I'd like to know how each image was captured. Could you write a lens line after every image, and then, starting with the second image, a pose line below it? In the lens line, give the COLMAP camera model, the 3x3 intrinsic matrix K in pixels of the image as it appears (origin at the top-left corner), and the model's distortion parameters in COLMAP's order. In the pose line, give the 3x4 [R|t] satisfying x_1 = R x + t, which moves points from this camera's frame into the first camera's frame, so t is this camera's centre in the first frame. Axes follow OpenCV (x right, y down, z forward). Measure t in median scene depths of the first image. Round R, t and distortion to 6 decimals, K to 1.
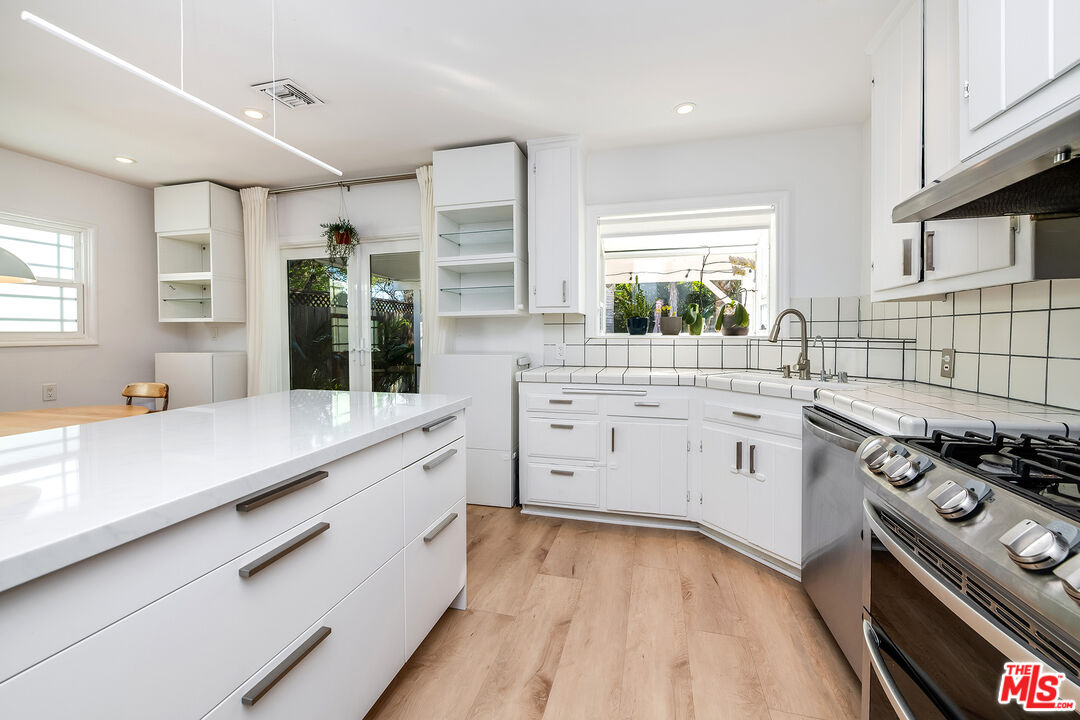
lens RADIAL K [[437.6, 0, 536.4], [0, 437.6, 349.6], [0, 0, 1]] dist [-0.009670, -0.000064]
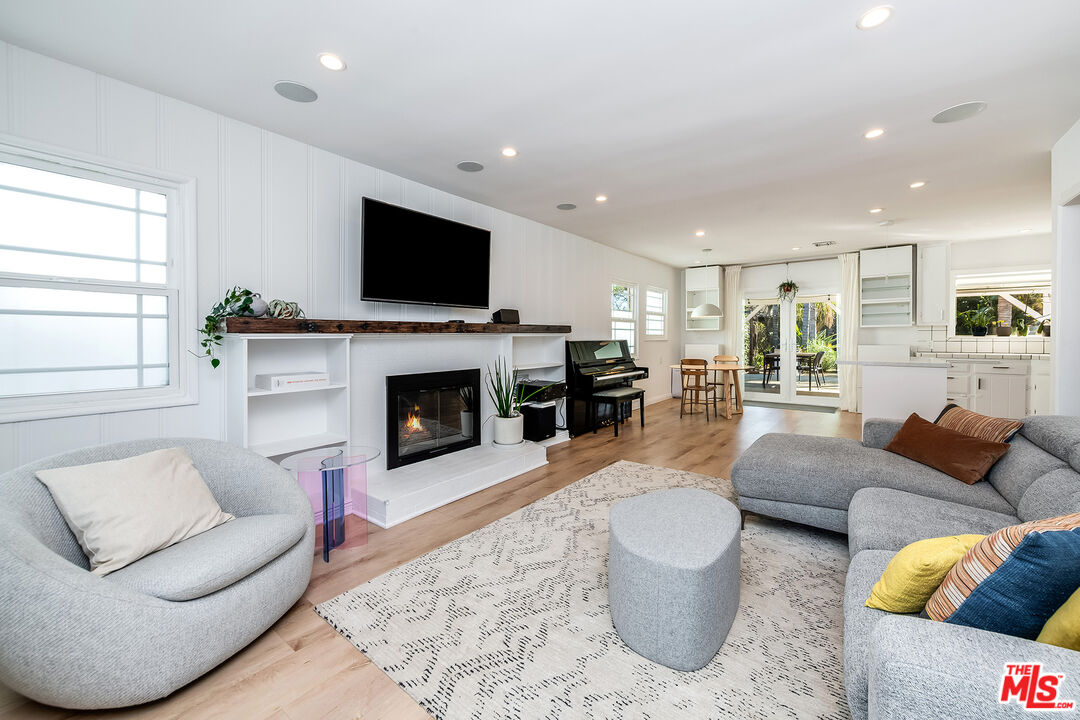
lens RADIAL K [[430.2, 0, 548.7], [0, 430.2, 341.2], [0, 0, 1]] dist [-0.001456, -0.000428]
pose [[0.923873, 0.004574, -0.382673, -0.780310], [-0.014533, 0.999627, -0.023139, 0.058150], [0.382424, 0.026939, 0.923594, -1.416098]]
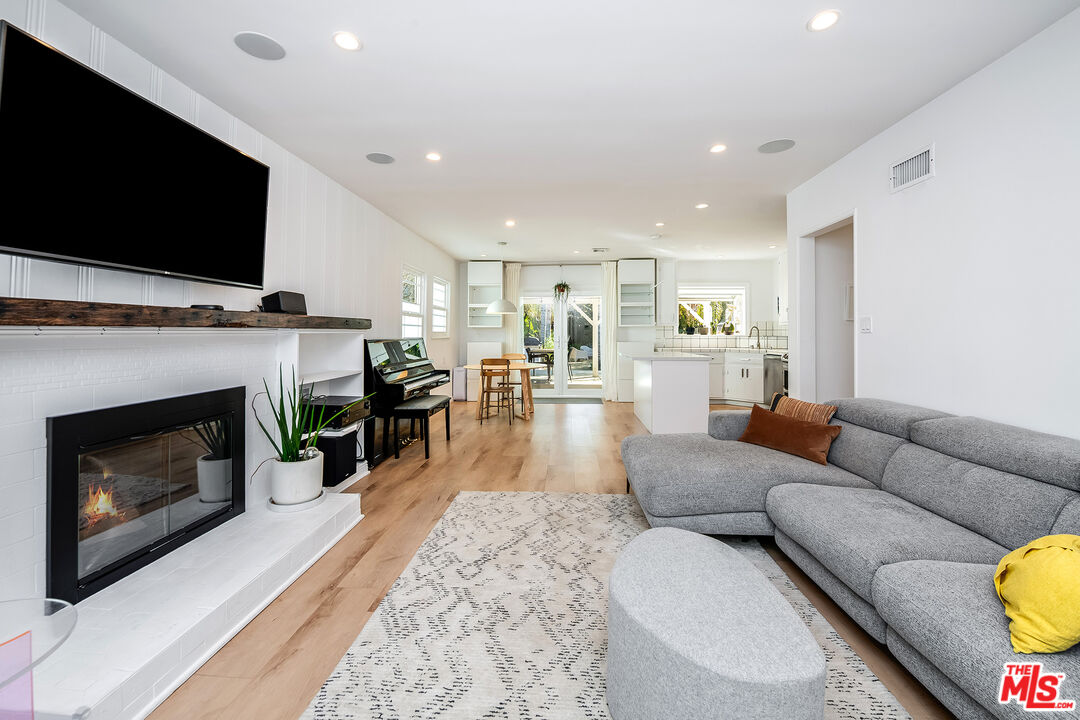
lens RADIAL K [[438.6, 0, 547.4], [0, 438.6, 327.3], [0, 0, 1]] dist [-0.012492, -0.000391]
pose [[0.978068, 0.007875, 0.208137, -1.065806], [0.002924, 0.998667, -0.051526, 0.049269], [-0.208265, 0.051005, 0.976742, -1.218242]]
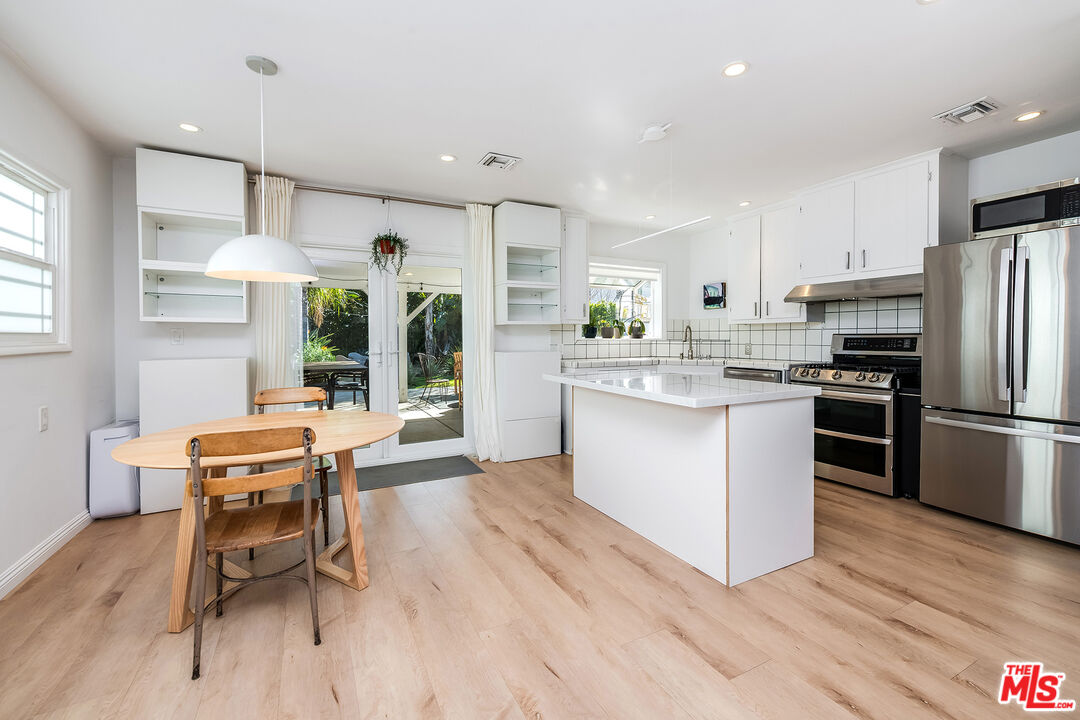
lens RADIAL K [[453.5, 0, 554.5], [0, 453.5, 343.0], [0, 0, 1]] dist [-0.009486, -0.000197]
pose [[0.729153, -0.006913, 0.684316, -1.005573], [0.023850, 0.999598, -0.015315, 0.005490], [-0.683935, 0.027488, 0.729025, -0.094672]]
